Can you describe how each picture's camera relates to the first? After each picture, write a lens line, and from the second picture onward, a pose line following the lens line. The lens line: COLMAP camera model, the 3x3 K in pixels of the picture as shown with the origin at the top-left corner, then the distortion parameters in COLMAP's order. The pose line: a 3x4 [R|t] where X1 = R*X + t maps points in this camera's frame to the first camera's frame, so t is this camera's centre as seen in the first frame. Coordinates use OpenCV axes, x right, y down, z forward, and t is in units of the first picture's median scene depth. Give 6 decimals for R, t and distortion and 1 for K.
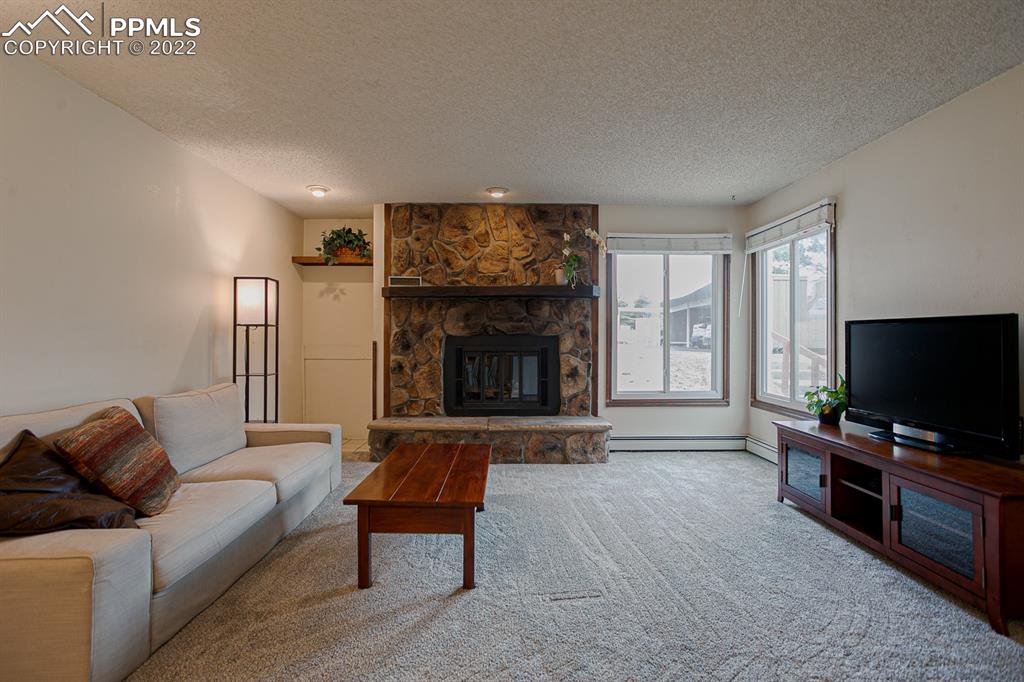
lens RADIAL K [[497.7, 0, 508.6], [0, 497.7, 336.8], [0, 0, 1]] dist [-0.047772, 0.025510]
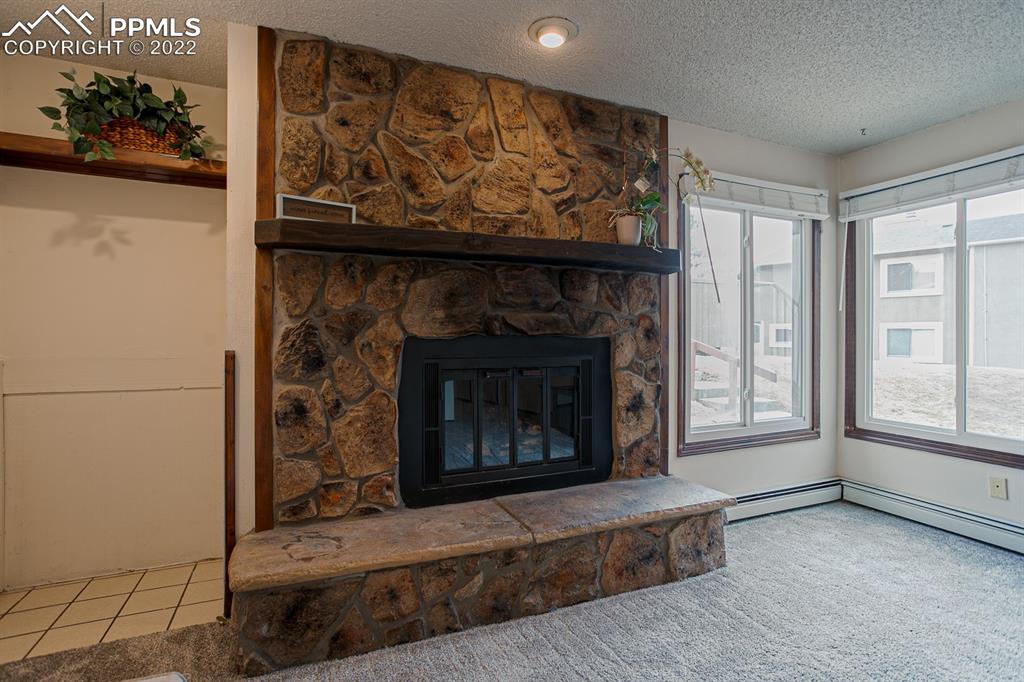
lens RADIAL K [[497.7, 0, 528.6], [0, 497.7, 337.8], [0, 0, 1]] dist [-0.047772, 0.025510]
pose [[0.914452, -0.000329, 0.404695, -0.210444], [0.001049, 0.999998, -0.001558, -0.001551], [-0.404693, 0.001850, 0.914451, 0.529869]]
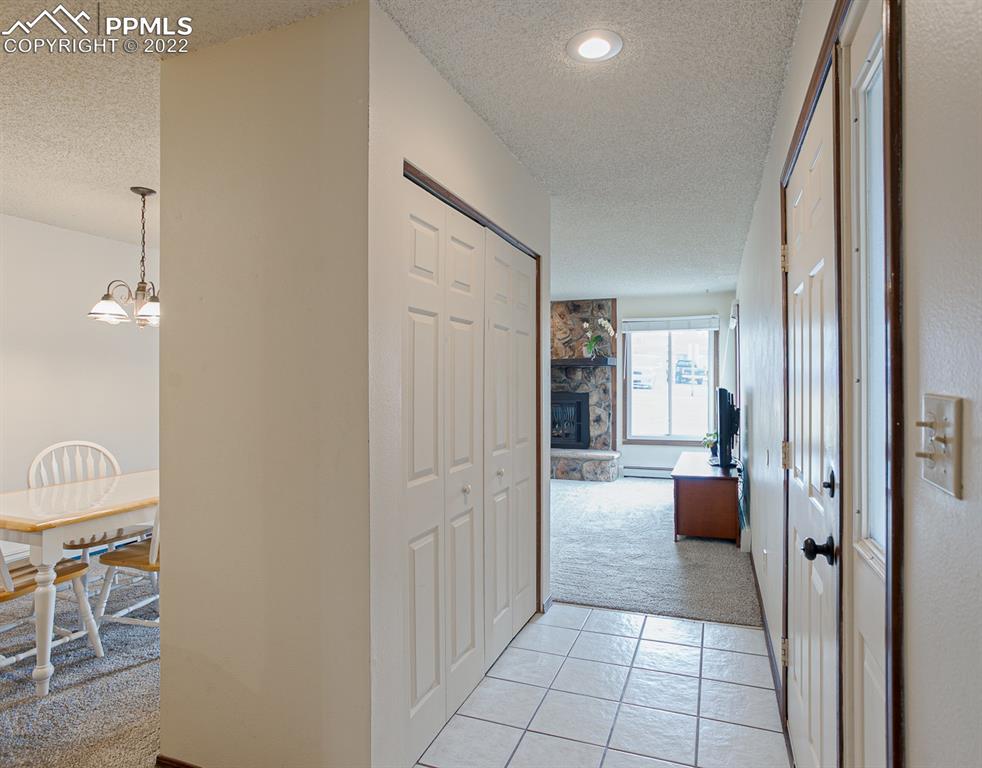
lens RADIAL K [[546.7, 0, 498.1], [0, 546.7, 385.5], [0, 0, 1]] dist [-0.019110, 0.000166]
pose [[0.933606, -0.002182, -0.358294, 0.418868], [0.003668, 0.999987, 0.003468, -0.029371], [0.358282, -0.004552, 0.933602, -0.543029]]
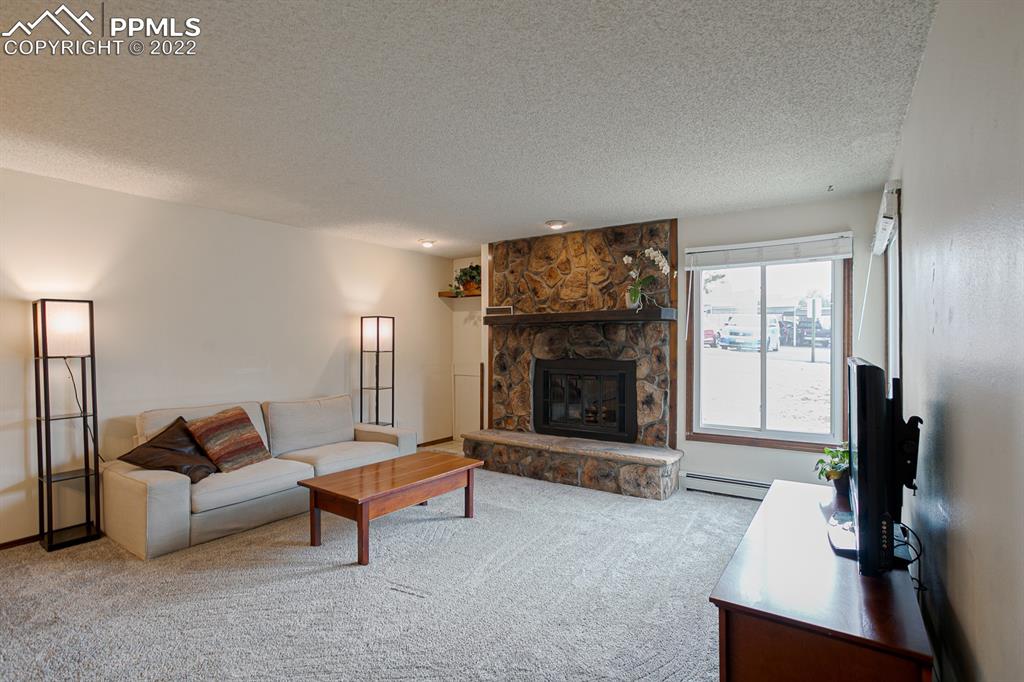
lens RADIAL K [[497.7, 0, 493.2], [0, 497.7, 347.9], [0, 0, 1]] dist [-0.047772, 0.025510]
pose [[0.820271, 0.003268, -0.571966, 0.424573], [-0.000130, 0.999985, 0.005527, -0.032653], [0.571975, -0.004459, 0.820259, 0.057211]]
